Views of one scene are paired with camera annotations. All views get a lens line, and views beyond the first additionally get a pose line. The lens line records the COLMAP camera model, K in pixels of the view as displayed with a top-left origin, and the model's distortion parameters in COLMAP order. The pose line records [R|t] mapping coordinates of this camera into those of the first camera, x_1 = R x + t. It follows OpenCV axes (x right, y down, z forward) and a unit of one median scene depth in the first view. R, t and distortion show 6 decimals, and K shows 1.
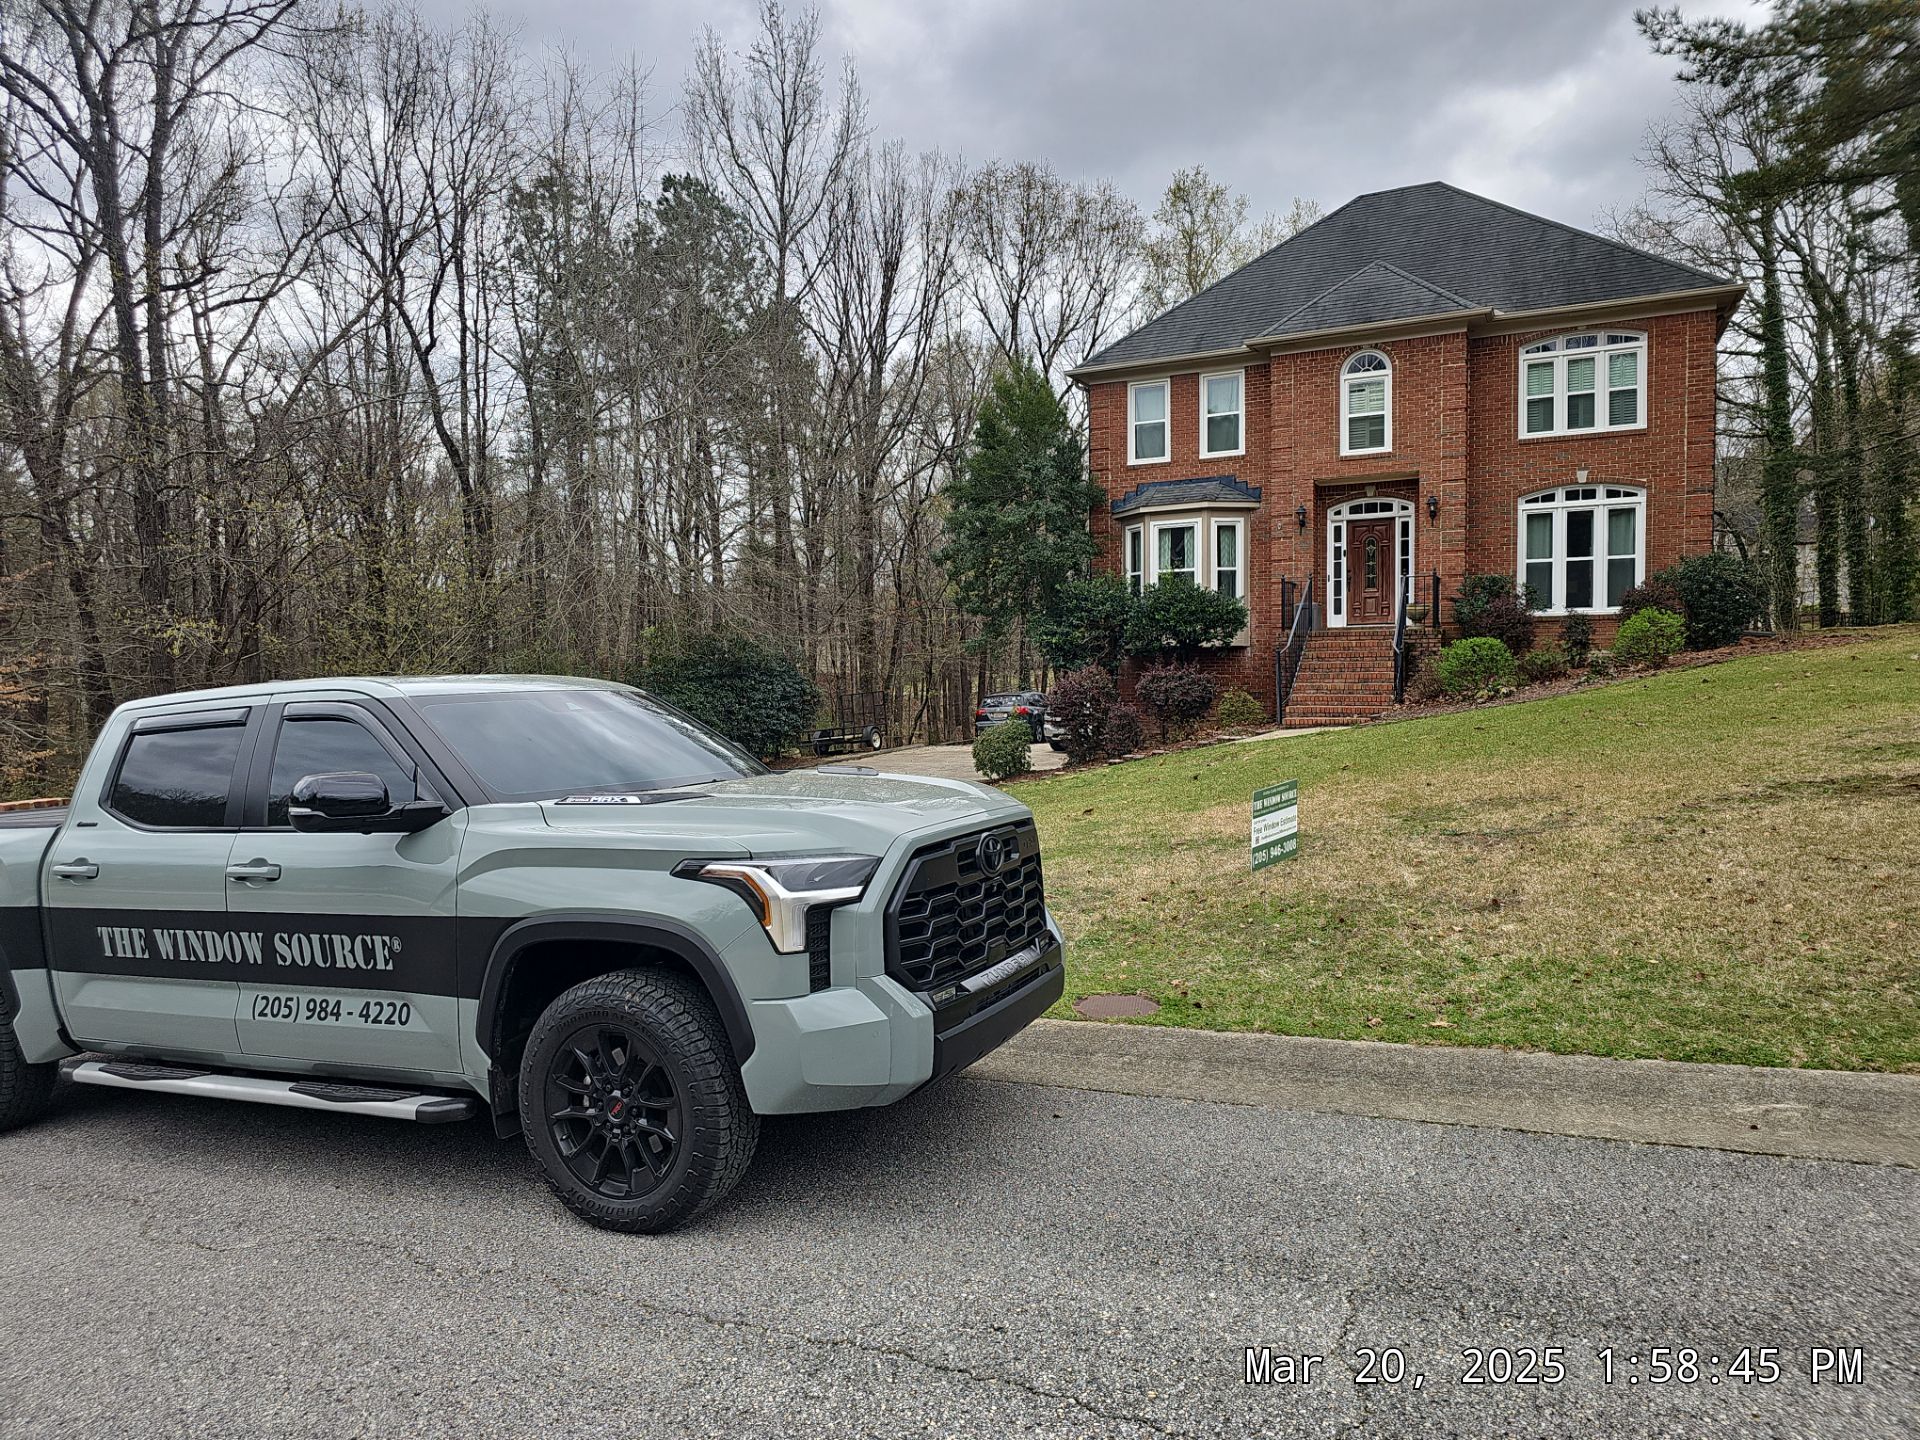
lens RADIAL K [[1246.4, 0, 958.4], [0, 1246.4, 720.1], [0, 0, 1]] dist [0.063185, -0.049032]
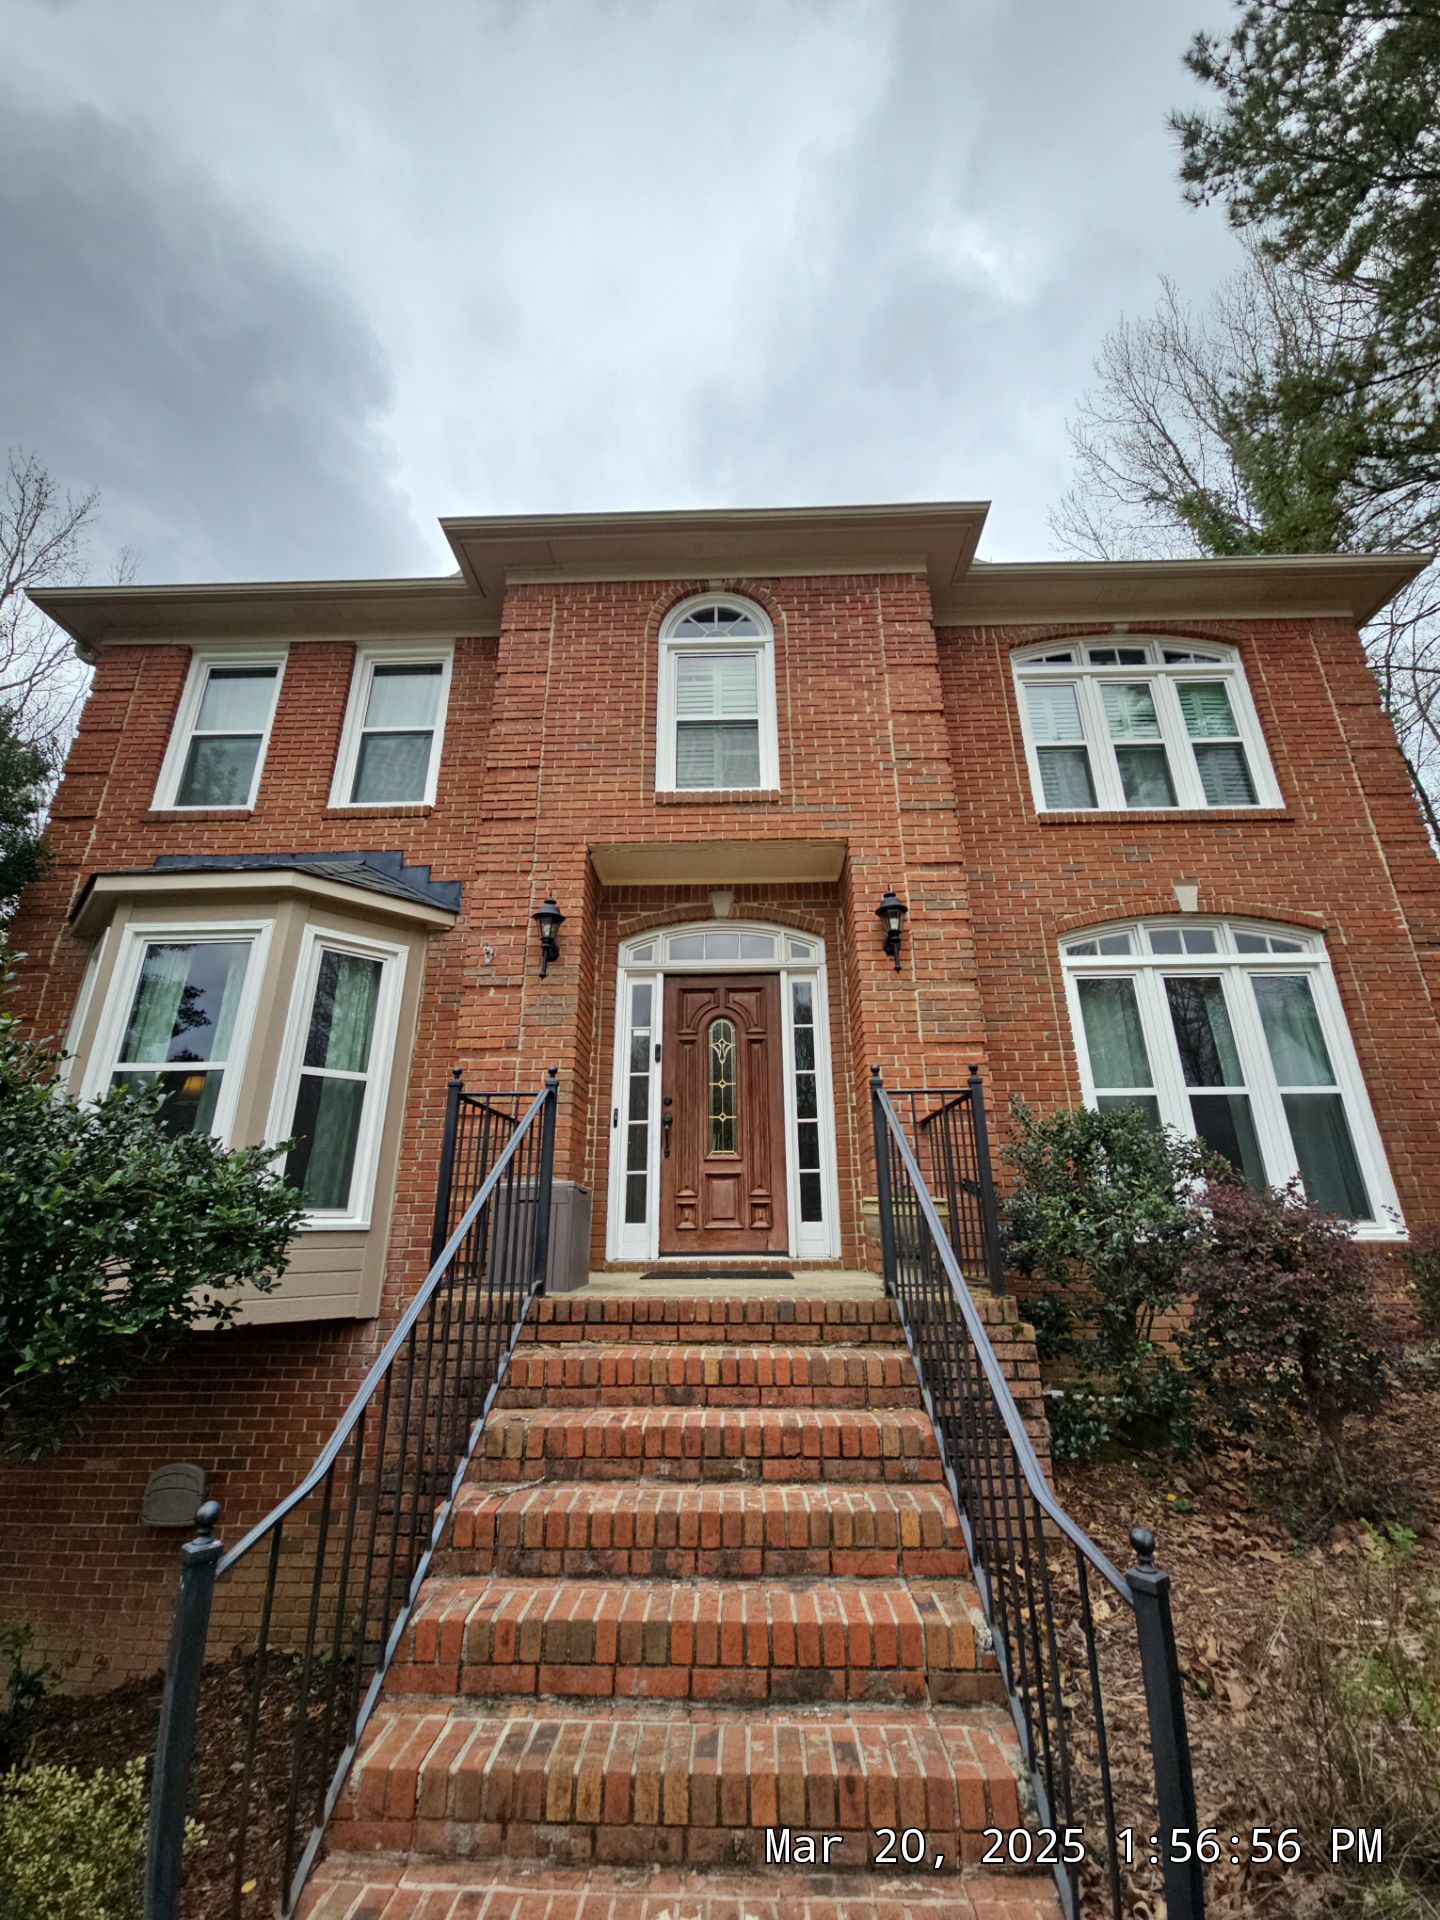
lens RADIAL K [[791.0, 0, 723.4], [0, 791.0, 932.9], [0, 0, 1]] dist [-0.006675, 0.000477]
pose [[0.915924, 0.154109, 0.370585, 0.244641], [0.010338, 0.913978, -0.405631, -0.072666], [-0.401218, 0.375359, 0.835542, 0.821915]]
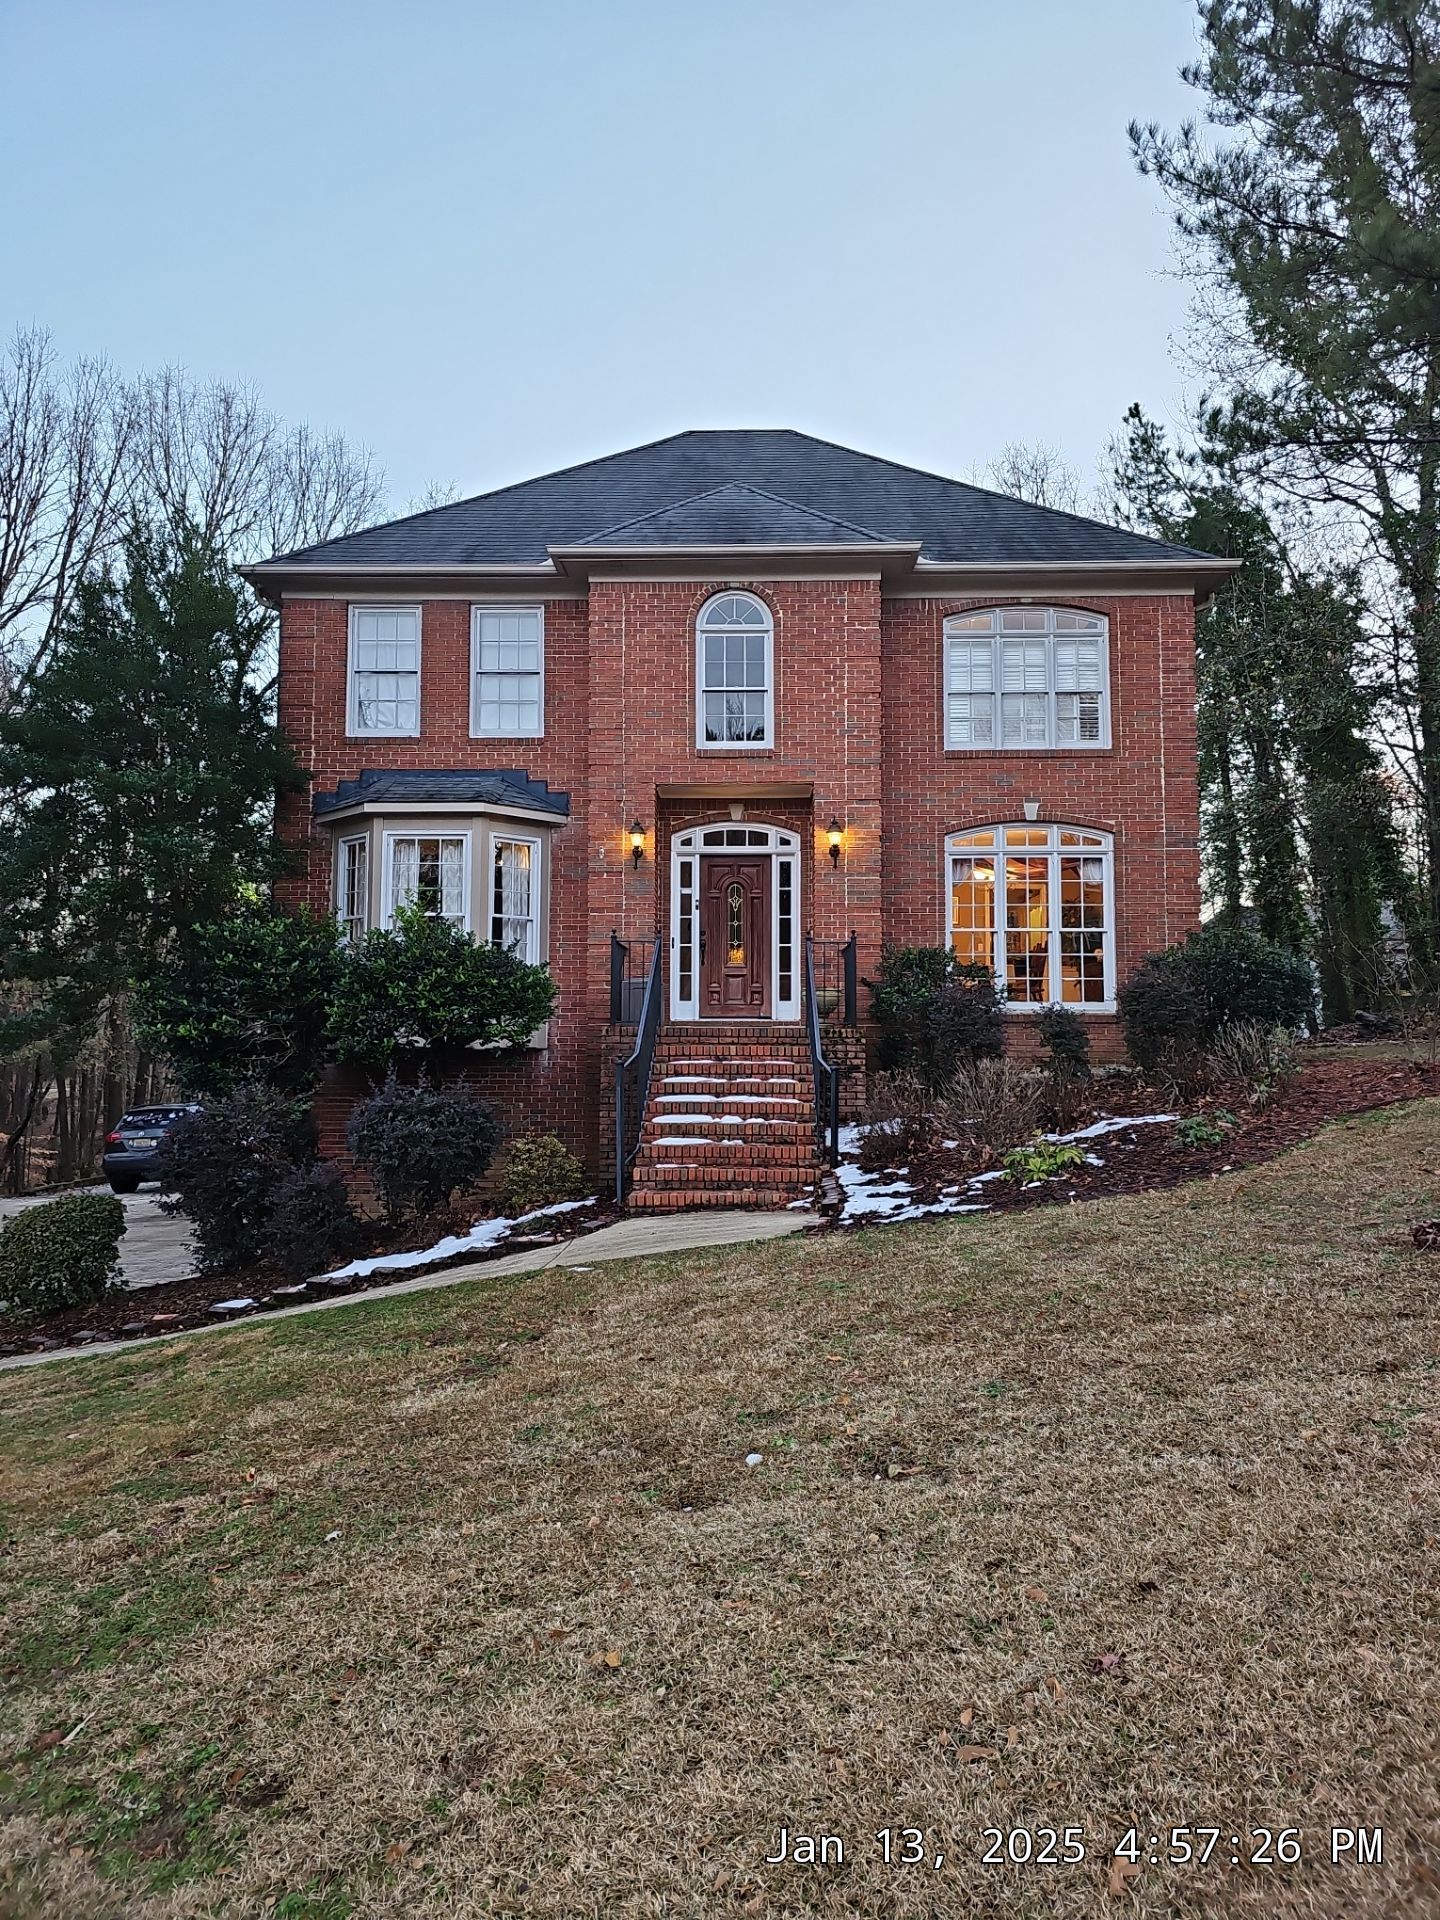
lens RADIAL K [[1246.4, 0, 719.7], [0, 1246.4, 947.5], [0, 0, 1]] dist [0.063185, -0.049032]
pose [[0.915799, 0.051962, 0.398261, 0.073393], [0.000658, 0.991400, -0.130862, -0.031131], [-0.401636, 0.120106, 0.907890, 0.452269]]
